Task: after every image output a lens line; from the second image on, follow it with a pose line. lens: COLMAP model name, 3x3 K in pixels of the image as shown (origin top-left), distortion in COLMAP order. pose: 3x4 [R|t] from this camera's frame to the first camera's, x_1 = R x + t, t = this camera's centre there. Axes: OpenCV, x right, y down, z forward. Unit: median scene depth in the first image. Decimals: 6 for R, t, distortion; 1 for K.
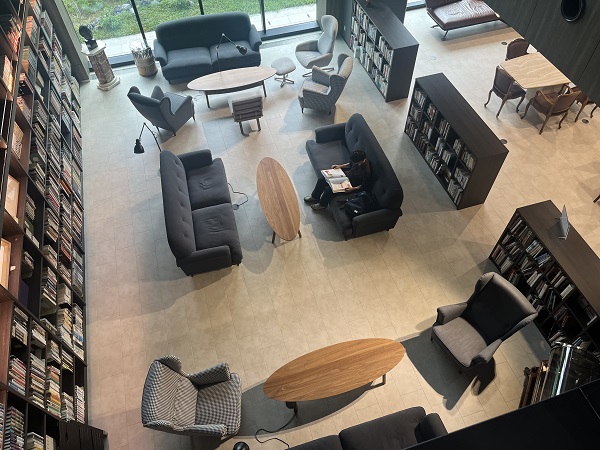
lens RADIAL K [[456.8, 0, 300.0], [0, 456.8, 225.0], [0, 0, 1]] dist [0.035727, -0.001630]
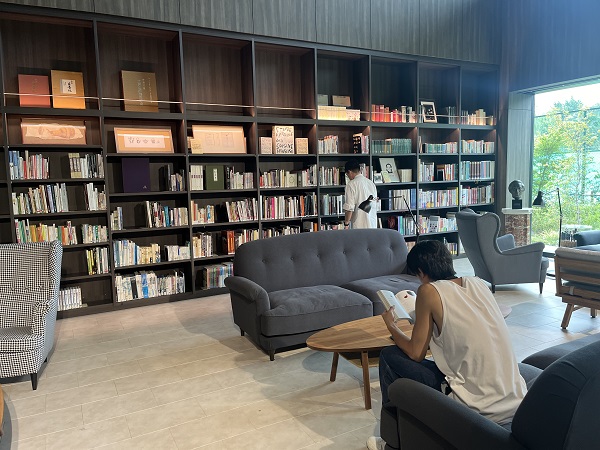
lens RADIAL K [[456.8, 0, 300.0], [0, 456.8, 225.0], [0, 0, 1]] dist [0.035727, -0.001630]
pose [[0.188736, 0.109835, -0.975866, 0.415446], [-0.769833, 0.633512, -0.077586, 0.001196], [0.609701, 0.765897, 0.204121, 0.853193]]
